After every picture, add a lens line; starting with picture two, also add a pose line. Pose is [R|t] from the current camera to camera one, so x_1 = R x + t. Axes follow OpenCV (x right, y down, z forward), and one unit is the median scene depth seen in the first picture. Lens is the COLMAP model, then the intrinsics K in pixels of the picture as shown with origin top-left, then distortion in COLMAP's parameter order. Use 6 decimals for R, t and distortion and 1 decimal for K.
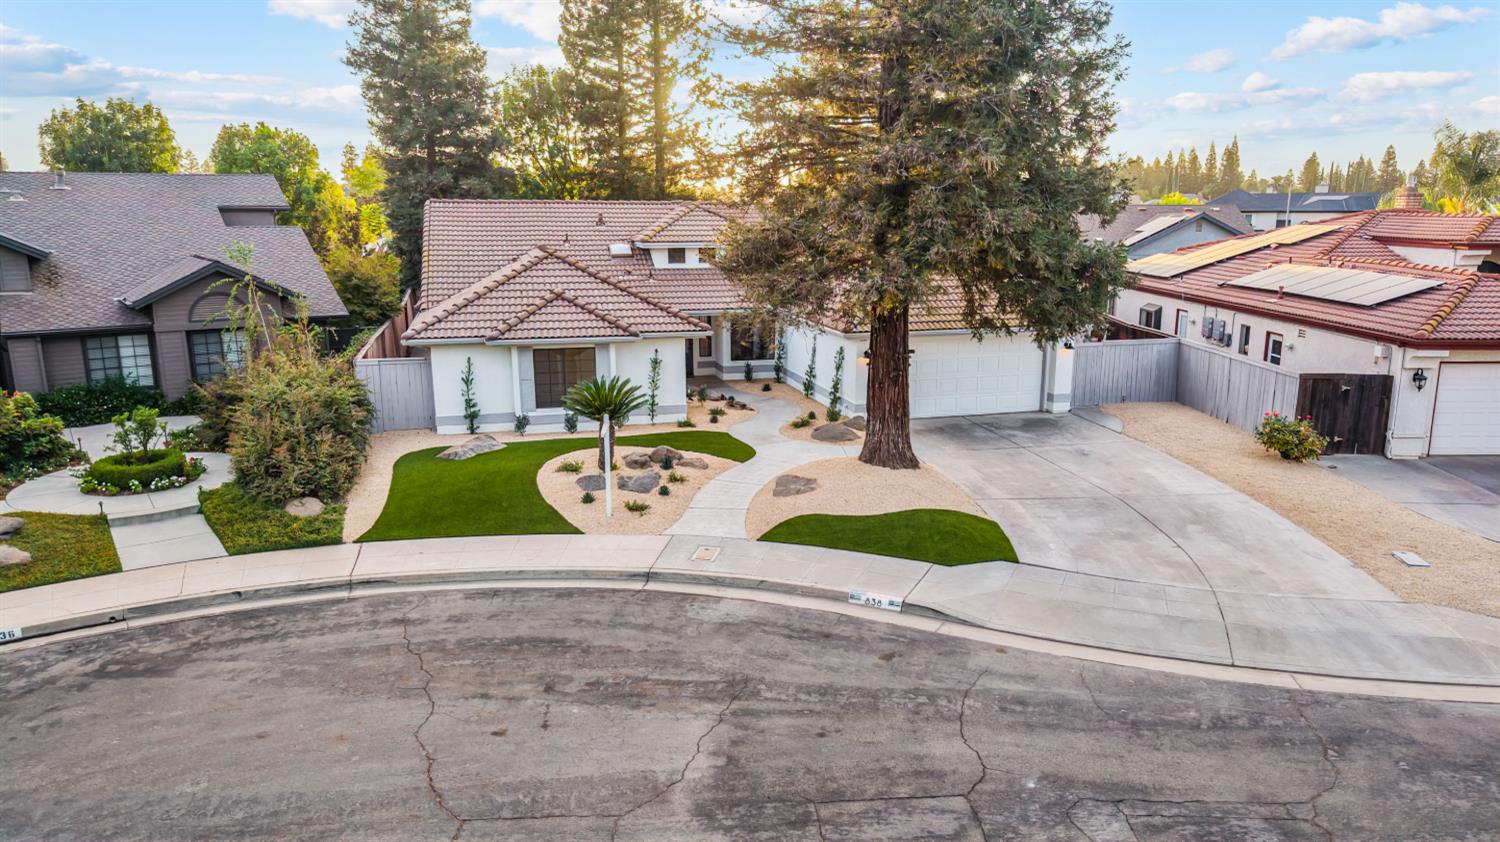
lens RADIAL K [[1025.8, 0, 750.0], [0, 1025.8, 421.0], [0, 0, 1]] dist [0.039320, -0.049372]
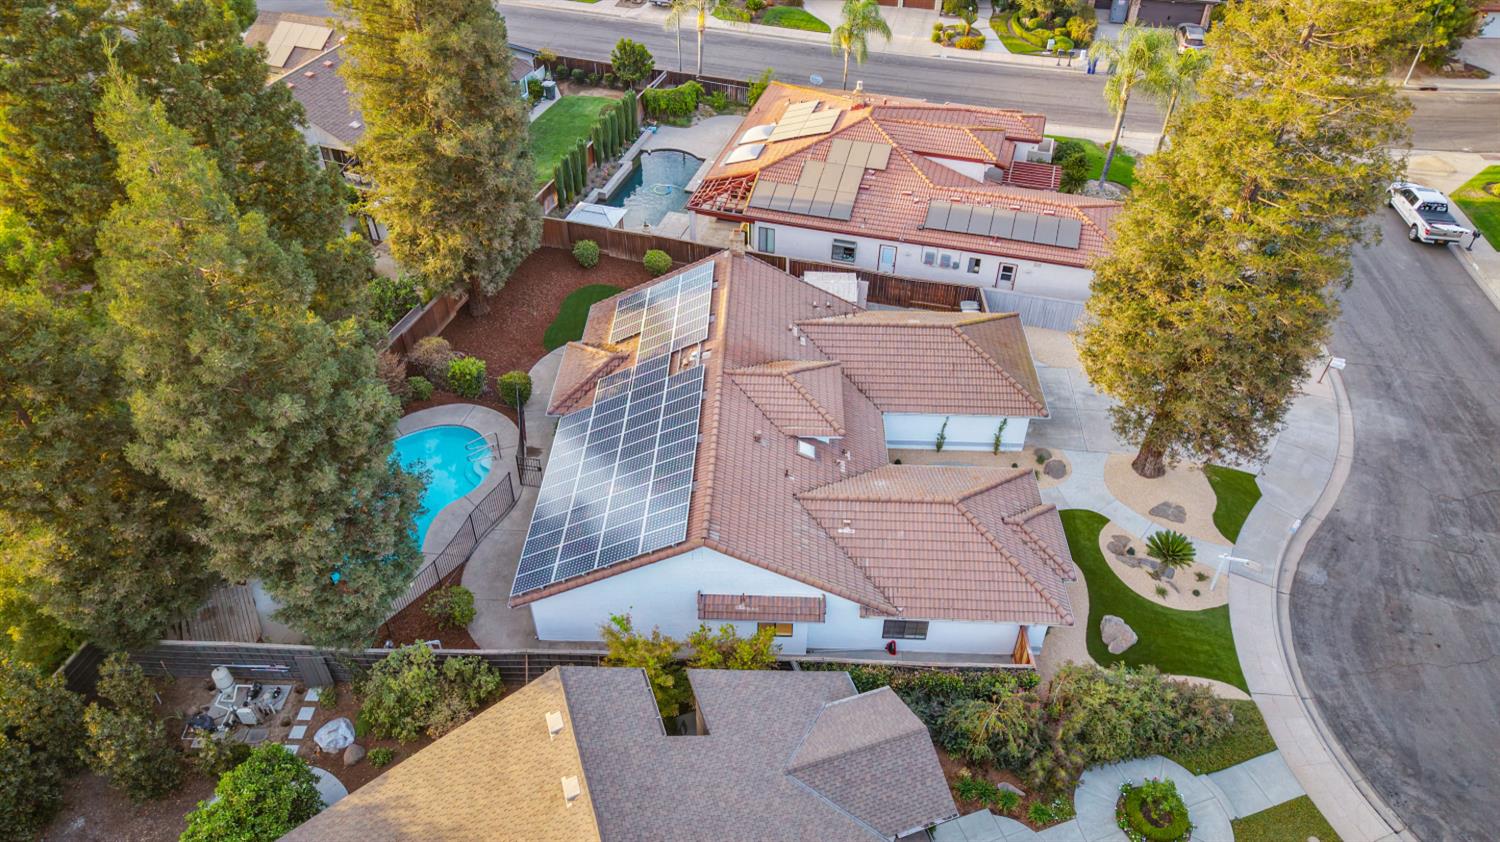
lens RADIAL K [[1025.8, 0, 750.0], [0, 1025.8, 421.0], [0, 0, 1]] dist [0.039320, -0.049372]
pose [[0.281178, -0.626318, 0.727093, -1.459379], [0.203845, 0.779351, 0.592502, -1.357988], [-0.937756, -0.018384, 0.346808, 1.039425]]
